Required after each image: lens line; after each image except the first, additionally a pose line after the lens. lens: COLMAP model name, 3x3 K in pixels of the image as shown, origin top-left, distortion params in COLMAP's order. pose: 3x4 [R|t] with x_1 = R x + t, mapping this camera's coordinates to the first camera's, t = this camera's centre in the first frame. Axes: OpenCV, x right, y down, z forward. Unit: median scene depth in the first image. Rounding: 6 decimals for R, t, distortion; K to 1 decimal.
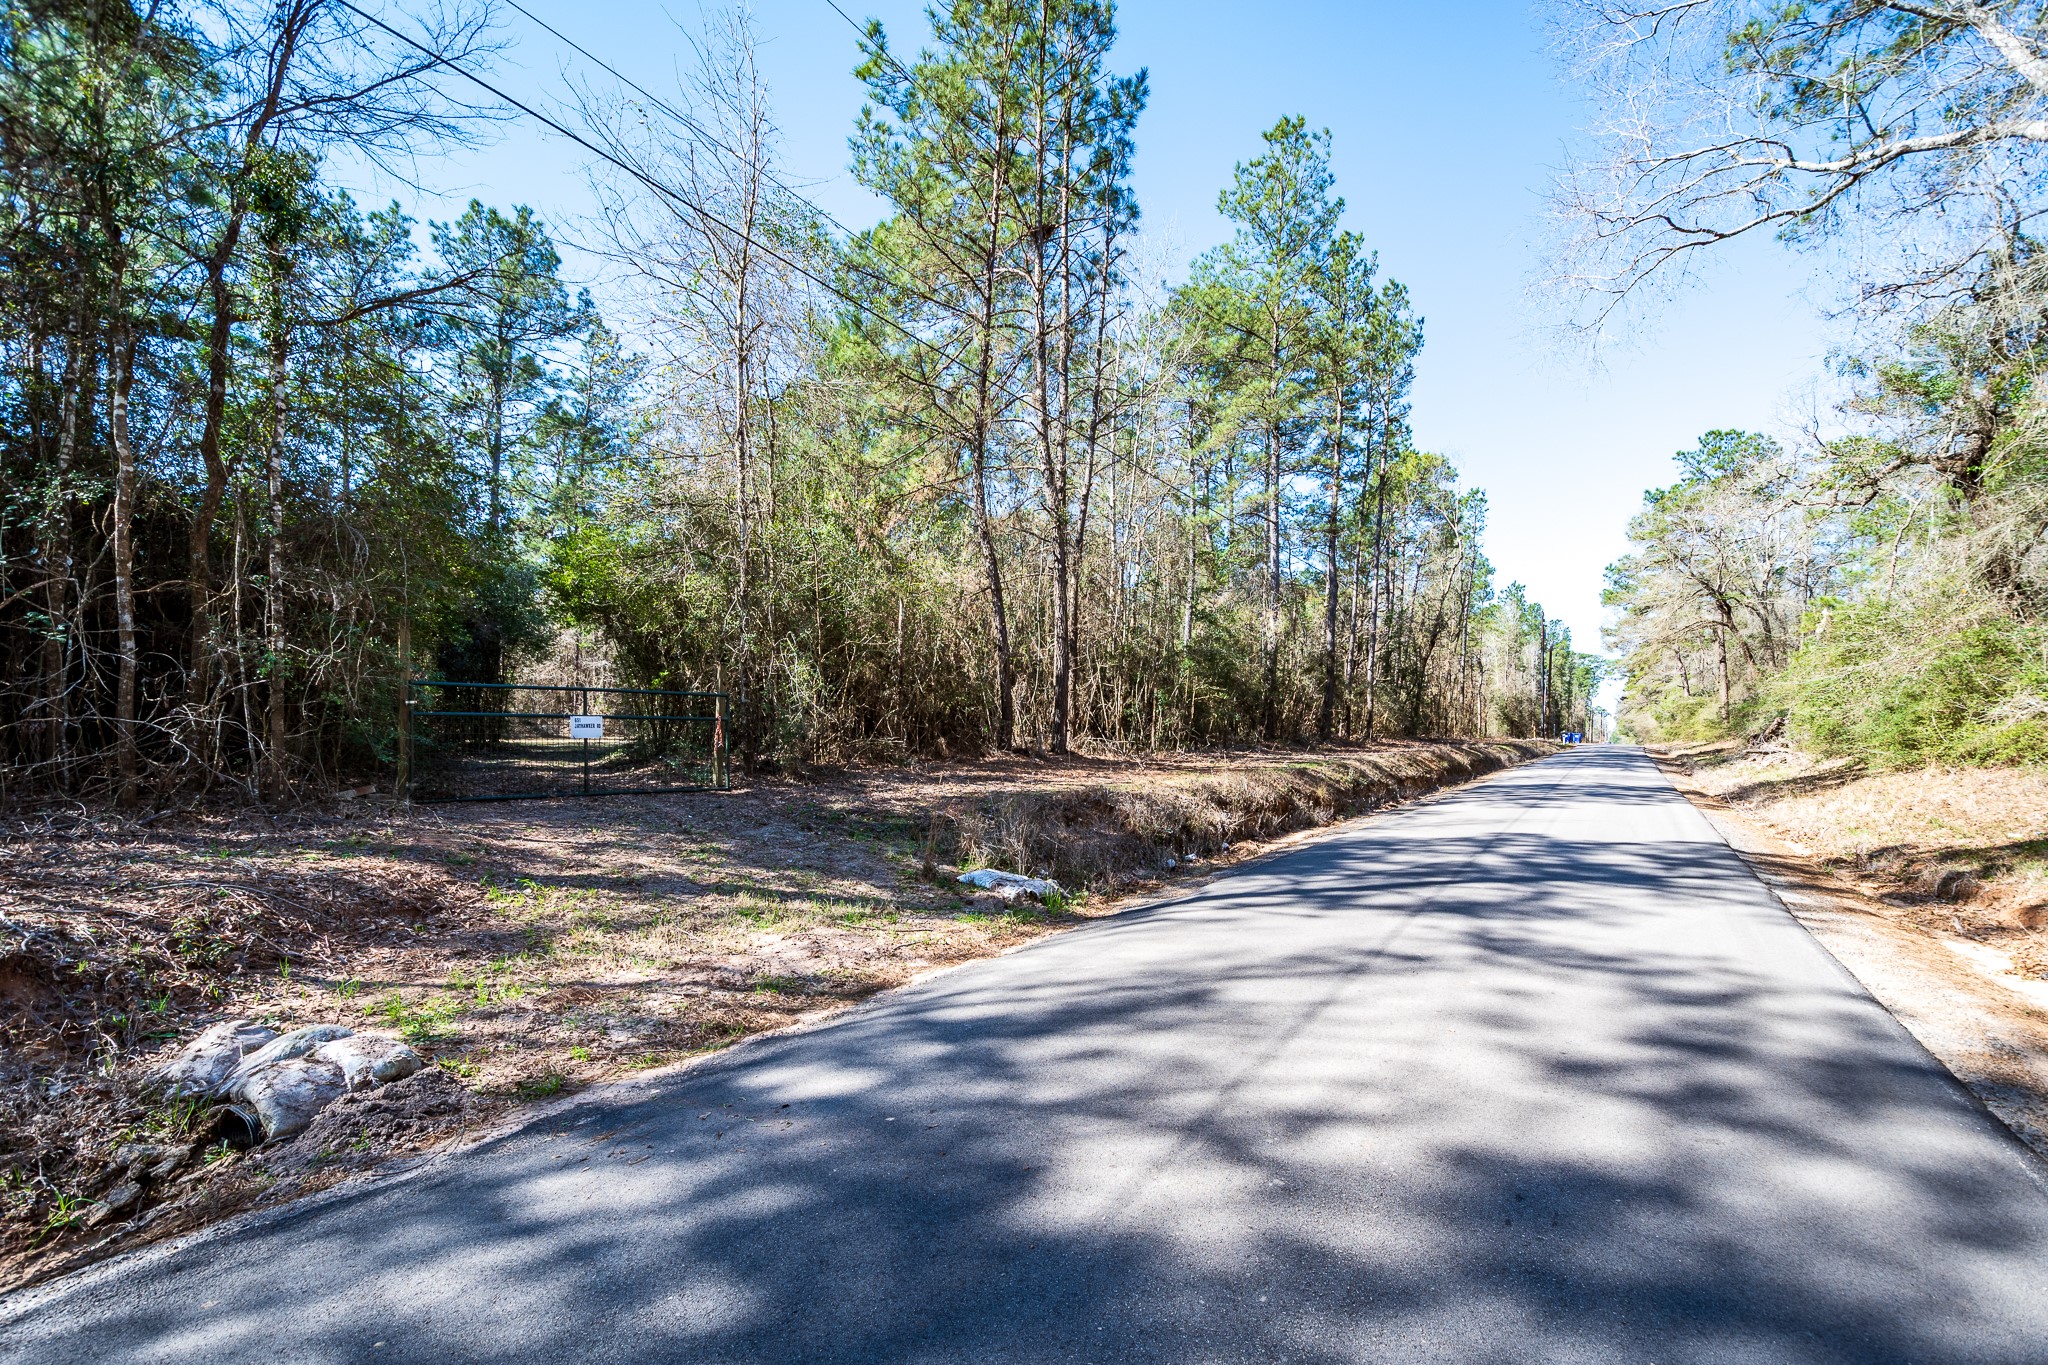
lens RADIAL K [[879.8, 0, 1038.4], [0, 879.8, 733.4], [0, 0, 1]] dist [0.001028, -0.000165]
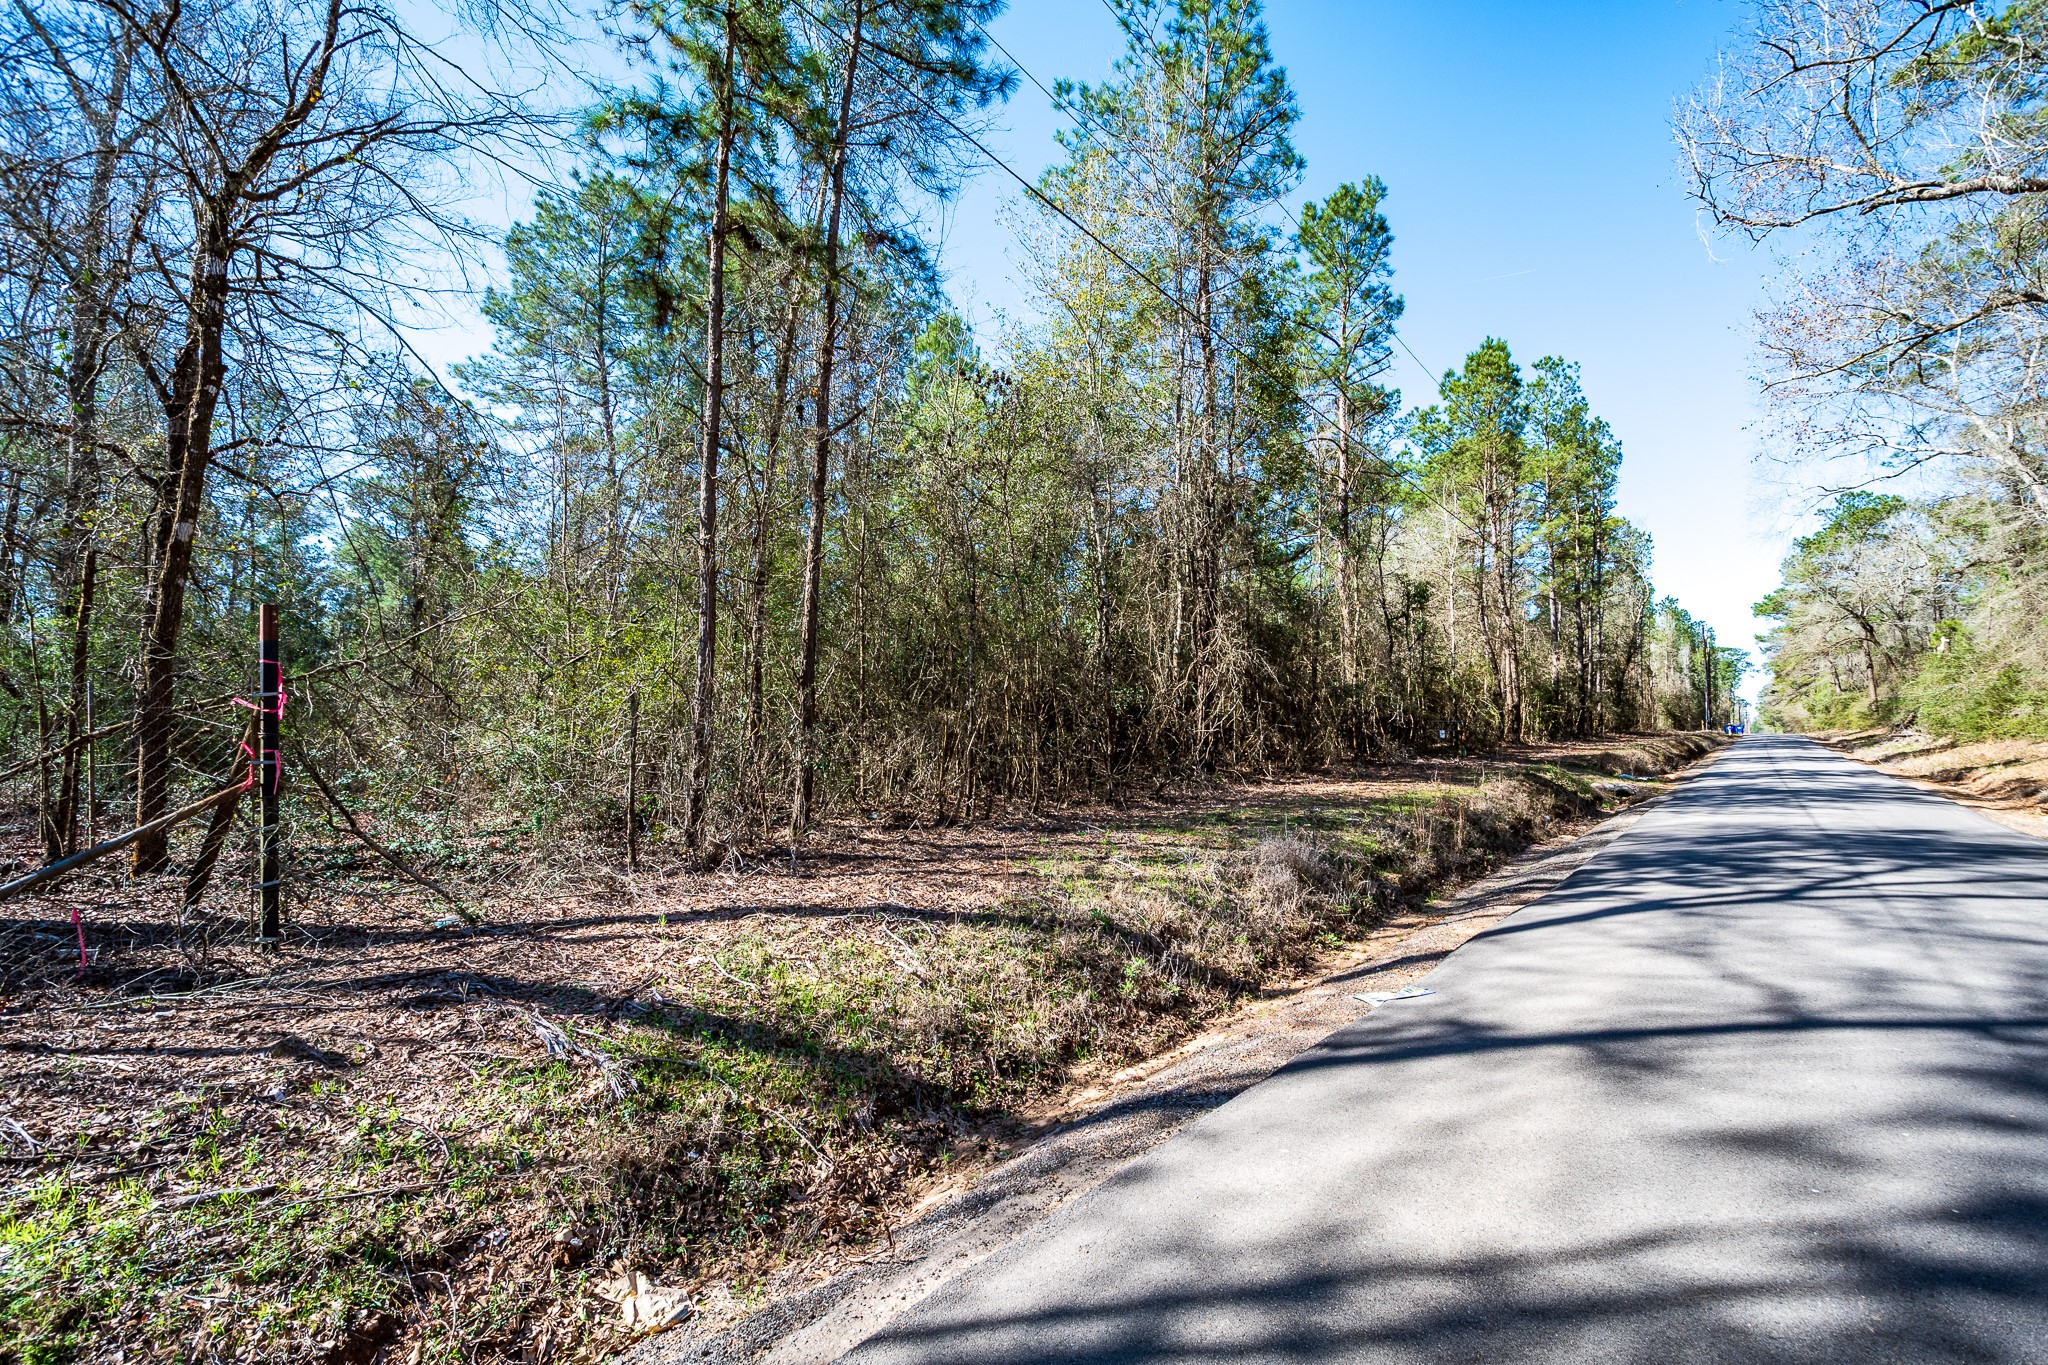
lens RADIAL K [[879.8, 0, 1022.6], [0, 879.8, 683.6], [0, 0, 1]] dist [0.001028, -0.000165]
pose [[0.993678, -0.028579, -0.108572, -0.311371], [0.021897, 0.997821, -0.062246, -0.004399], [0.110114, 0.059475, 0.992138, -0.408556]]
